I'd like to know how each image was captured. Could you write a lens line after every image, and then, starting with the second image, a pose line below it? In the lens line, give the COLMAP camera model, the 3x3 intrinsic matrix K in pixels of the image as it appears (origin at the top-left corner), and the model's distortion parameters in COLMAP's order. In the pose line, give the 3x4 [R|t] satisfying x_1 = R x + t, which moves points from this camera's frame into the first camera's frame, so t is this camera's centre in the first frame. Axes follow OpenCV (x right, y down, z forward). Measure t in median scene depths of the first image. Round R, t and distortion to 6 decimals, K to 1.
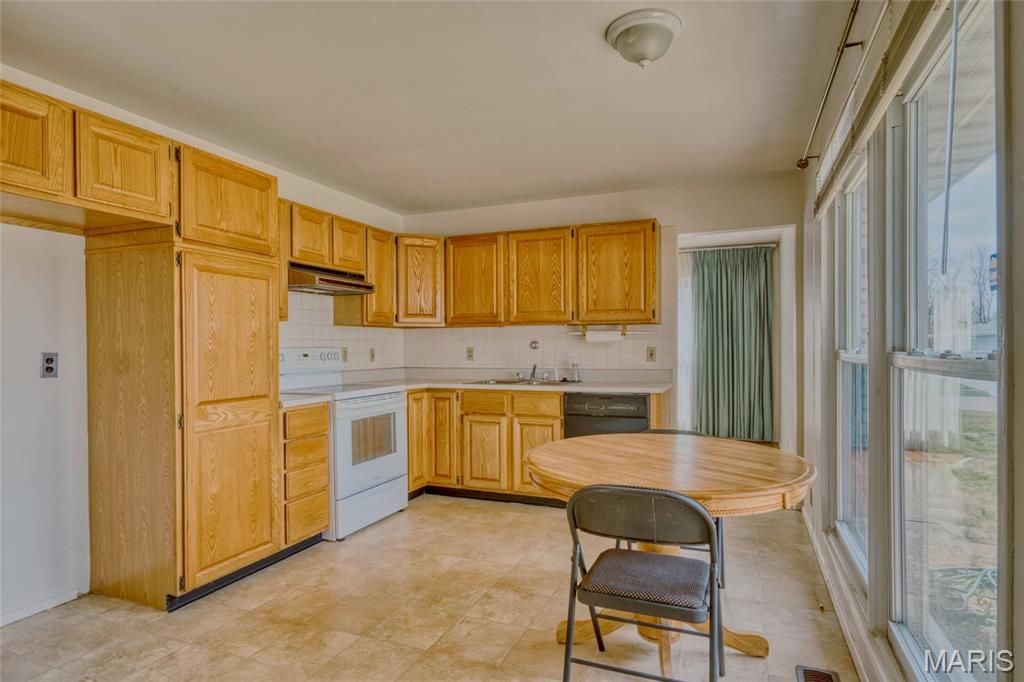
lens RADIAL K [[570.4, 0, 512.5], [0, 570.4, 346.3], [0, 0, 1]] dist [-0.000466, -0.000152]
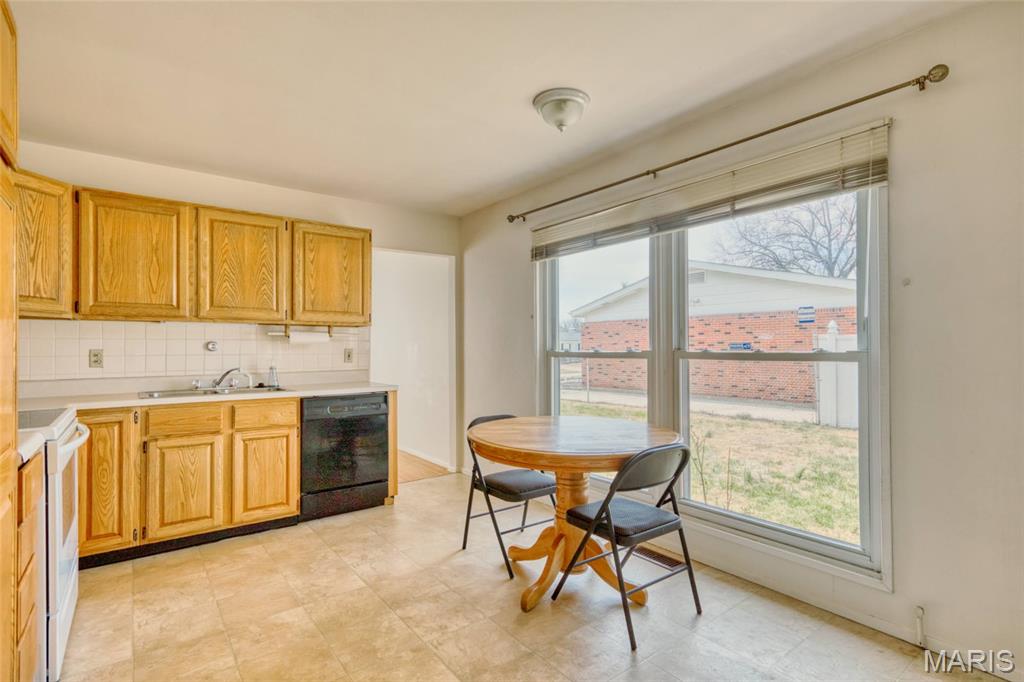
lens RADIAL K [[499.4, 0, 515.3], [0, 499.4, 340.7], [0, 0, 1]] dist [0.007504, -0.000678]
pose [[0.500017, 0.017831, 0.865832, -0.409340], [0.004187, 0.999727, -0.023006, 0.008655], [-0.866006, 0.015128, 0.499805, 0.275127]]
